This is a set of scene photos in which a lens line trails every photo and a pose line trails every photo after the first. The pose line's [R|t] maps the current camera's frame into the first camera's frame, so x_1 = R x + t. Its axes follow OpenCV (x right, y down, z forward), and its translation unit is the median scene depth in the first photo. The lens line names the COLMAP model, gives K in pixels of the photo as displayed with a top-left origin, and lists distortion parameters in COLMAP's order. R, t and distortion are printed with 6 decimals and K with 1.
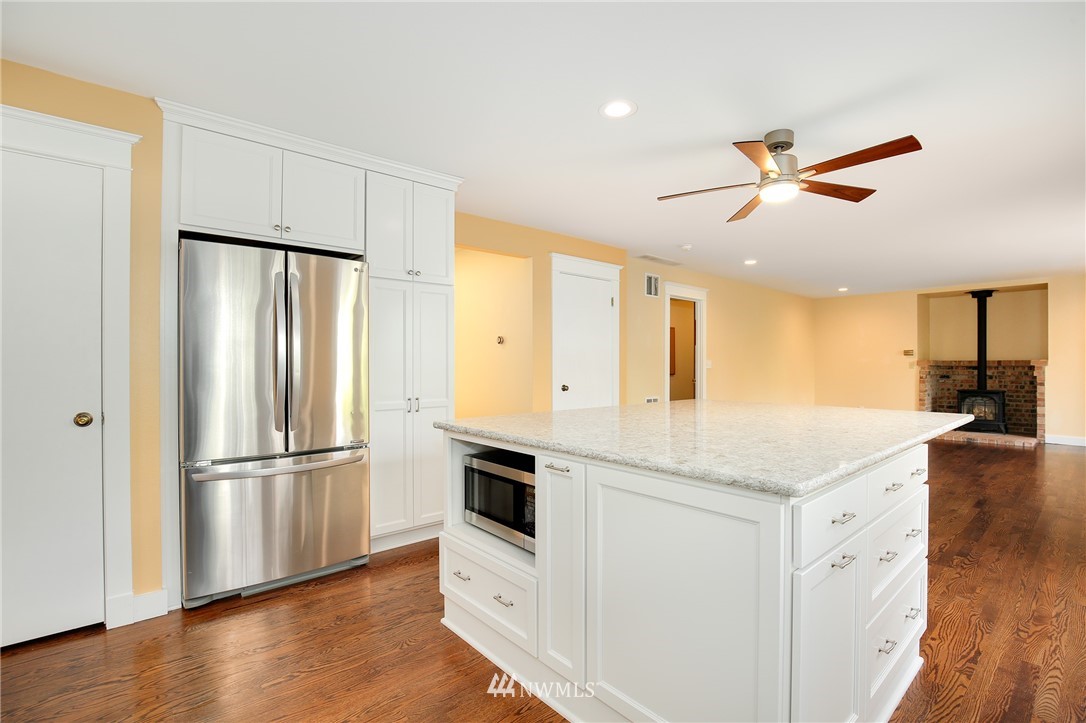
lens RADIAL K [[495.2, 0, 541.1], [0, 495.2, 359.3], [0, 0, 1]] dist [-0.027870, 0.000159]
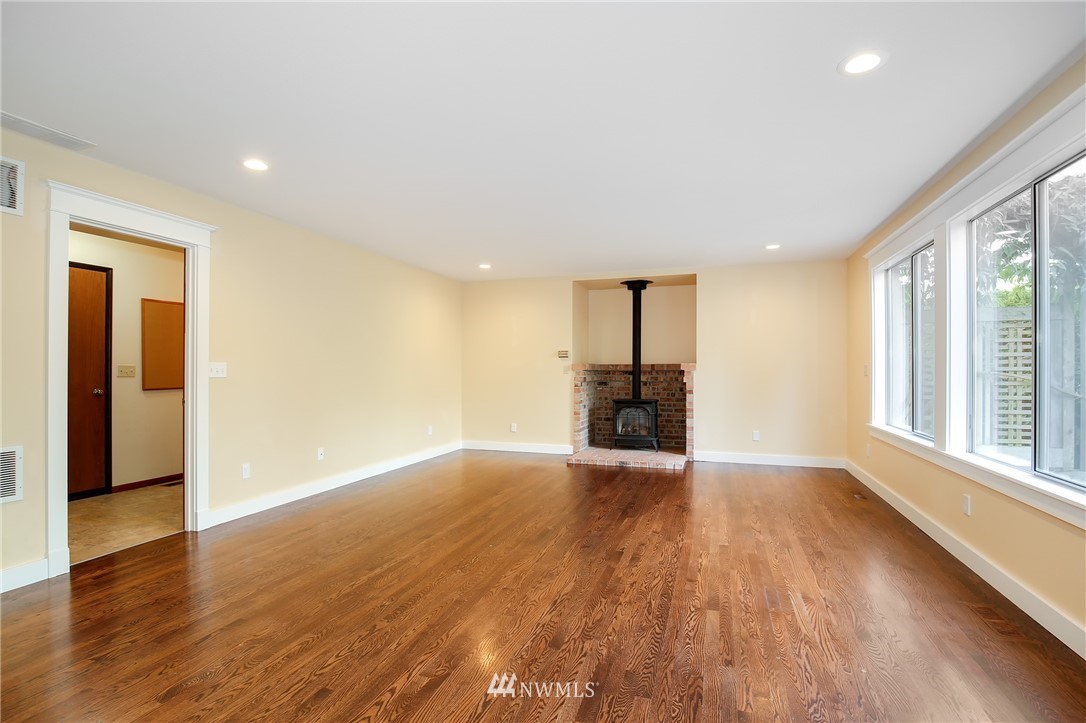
lens RADIAL K [[495.2, 0, 544.2], [0, 495.2, 364.6], [0, 0, 1]] dist [-0.027870, 0.000159]
pose [[0.863719, 0.002500, 0.503967, 0.336804], [-0.004304, 0.999988, 0.002416, 0.001601], [-0.503955, -0.004256, 0.863720, 0.335193]]
